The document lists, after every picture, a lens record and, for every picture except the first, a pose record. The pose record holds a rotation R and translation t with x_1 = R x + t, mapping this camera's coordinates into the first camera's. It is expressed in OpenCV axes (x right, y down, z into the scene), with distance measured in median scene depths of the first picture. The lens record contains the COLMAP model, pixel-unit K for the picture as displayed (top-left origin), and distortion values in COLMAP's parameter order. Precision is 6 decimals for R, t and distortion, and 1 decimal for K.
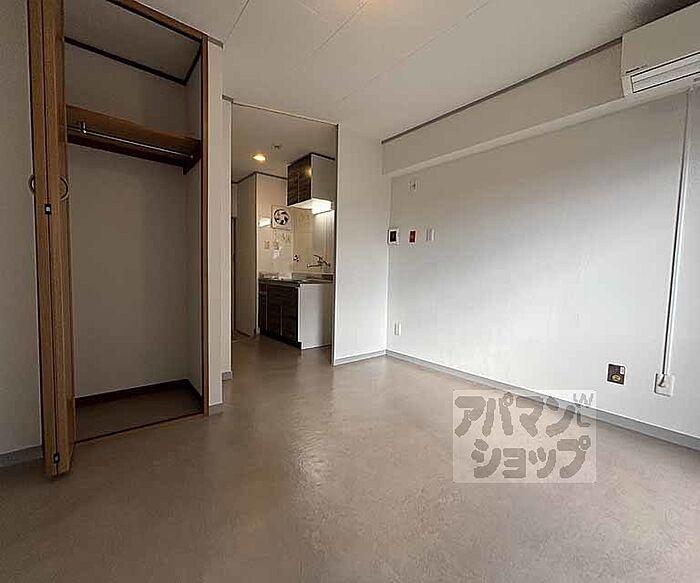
lens RADIAL K [[316.1, 0, 356.7], [0, 316.1, 289.0], [0, 0, 1]] dist [0.000219, 0.000383]
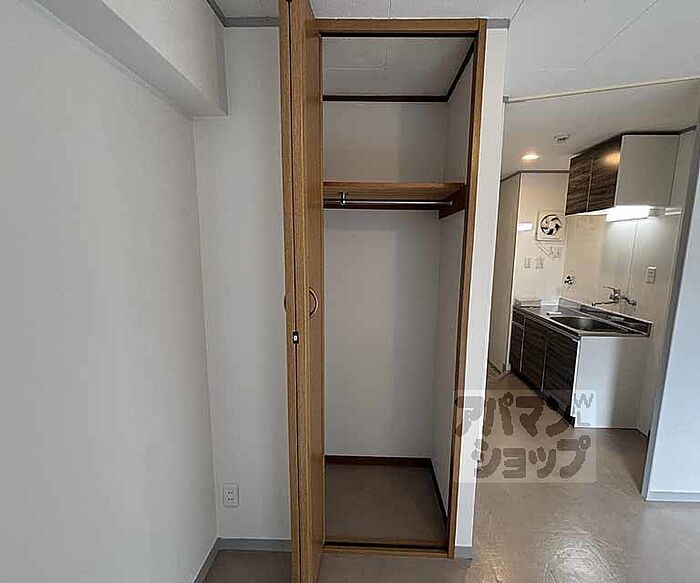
lens RADIAL K [[316.1, 0, 359.8], [0, 316.1, 301.9], [0, 0, 1]] dist [0.000219, 0.000383]
pose [[0.753138, 0.086871, -0.652102, -0.090160], [-0.031420, 0.994862, 0.096244, -0.128807], [0.657112, -0.051996, 0.751997, 0.142859]]
